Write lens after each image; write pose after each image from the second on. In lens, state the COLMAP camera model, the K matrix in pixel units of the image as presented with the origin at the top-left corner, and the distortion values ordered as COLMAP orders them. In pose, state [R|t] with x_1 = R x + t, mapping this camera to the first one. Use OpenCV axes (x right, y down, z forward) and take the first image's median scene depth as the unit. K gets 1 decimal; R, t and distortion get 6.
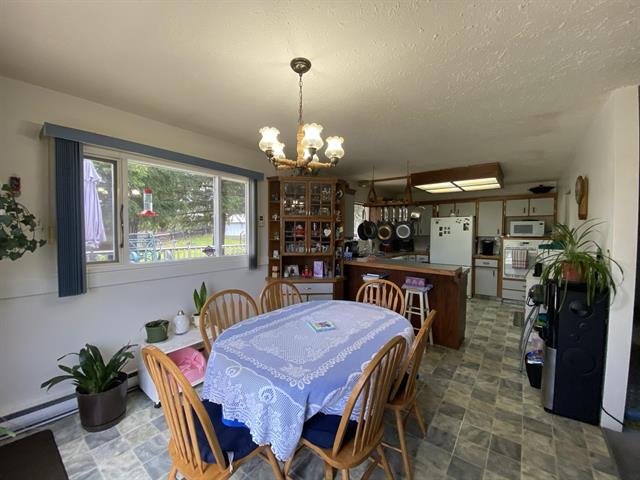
lens RADIAL K [[259.4, 0, 320.9], [0, 259.4, 238.6], [0, 0, 1]] dist [-0.010491, -0.007552]
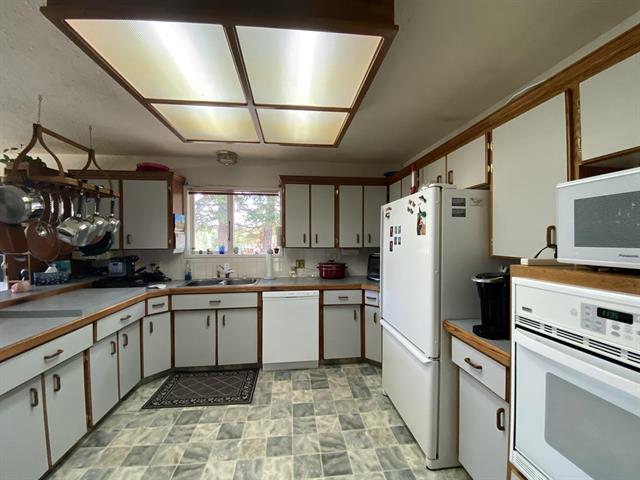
lens RADIAL K [[259.4, 0, 318.6], [0, 259.4, 238.0], [0, 0, 1]] dist [-0.010491, -0.007552]
pose [[0.701878, -0.011361, -0.712207, 0.736948], [-0.012151, 0.999536, -0.027919, -0.018596], [0.712193, 0.028250, 0.701415, 0.736542]]
